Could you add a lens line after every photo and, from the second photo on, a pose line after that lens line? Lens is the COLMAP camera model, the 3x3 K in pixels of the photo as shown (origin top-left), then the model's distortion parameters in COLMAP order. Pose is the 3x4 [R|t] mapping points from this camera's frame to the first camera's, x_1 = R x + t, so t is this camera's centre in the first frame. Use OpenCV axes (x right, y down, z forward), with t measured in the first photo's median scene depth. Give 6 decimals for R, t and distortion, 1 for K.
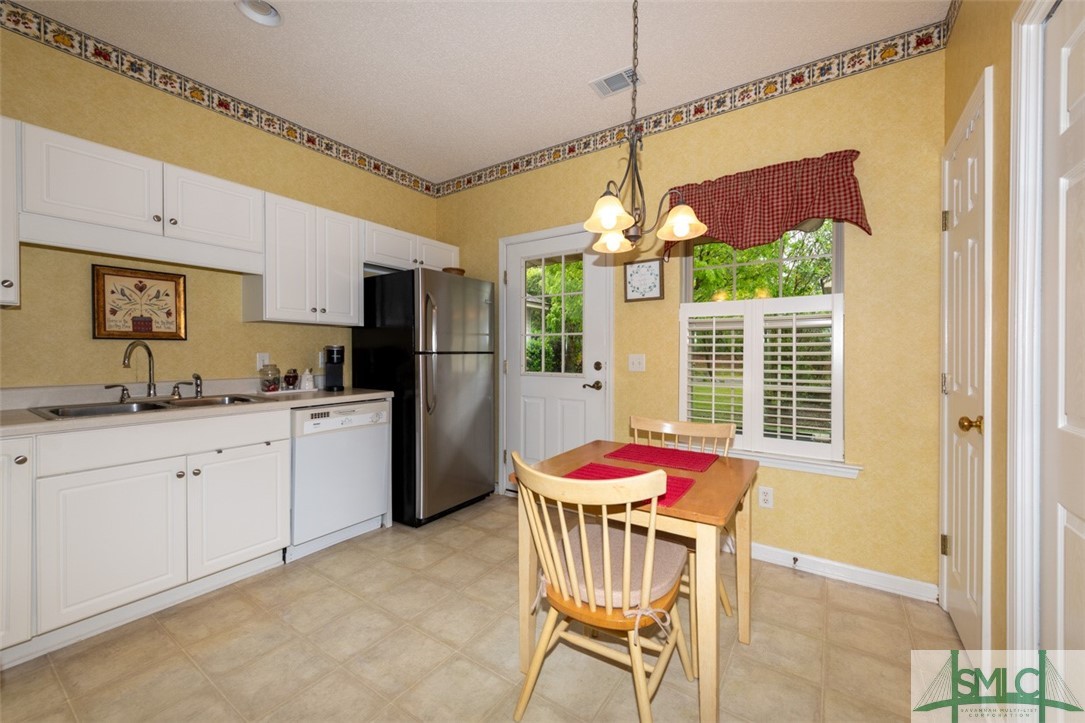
lens RADIAL K [[434.0, 0, 537.8], [0, 434.0, 354.7], [0, 0, 1]] dist [-0.012847, -0.000617]
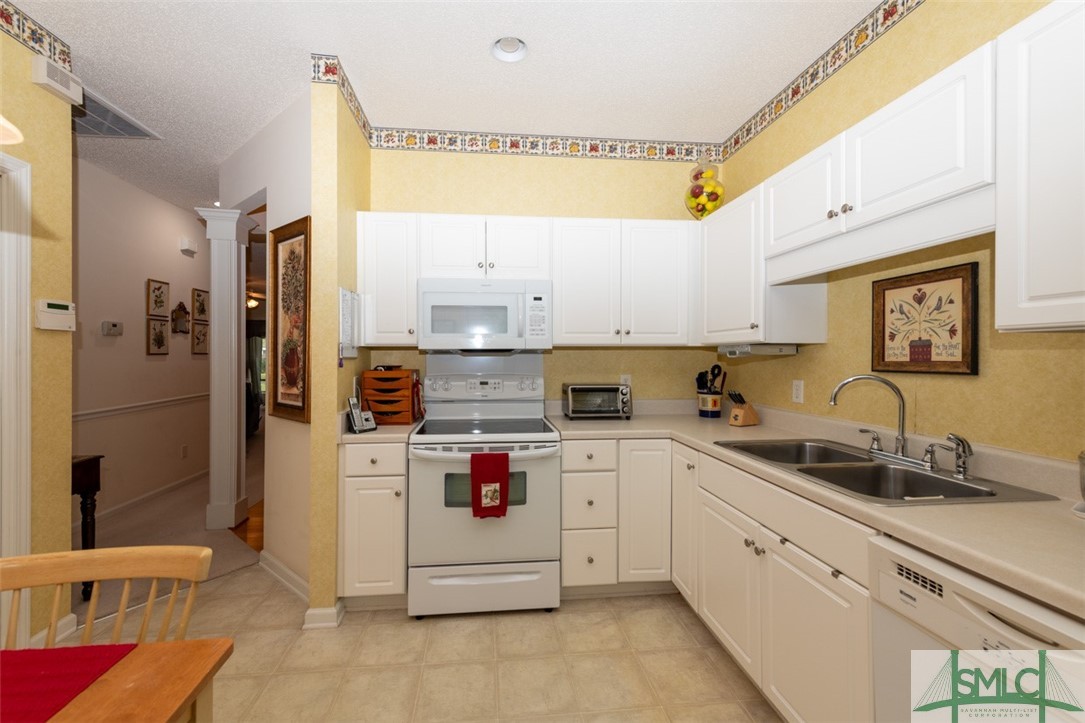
lens RADIAL K [[434.0, 0, 537.8], [0, 434.0, 354.7], [0, 0, 1]] dist [-0.012847, -0.000617]
pose [[-0.756415, -0.003129, -0.654085, -0.001747], [-0.003439, 0.999994, -0.000806, -0.063409], [0.654083, 0.001639, -0.756421, 1.145794]]
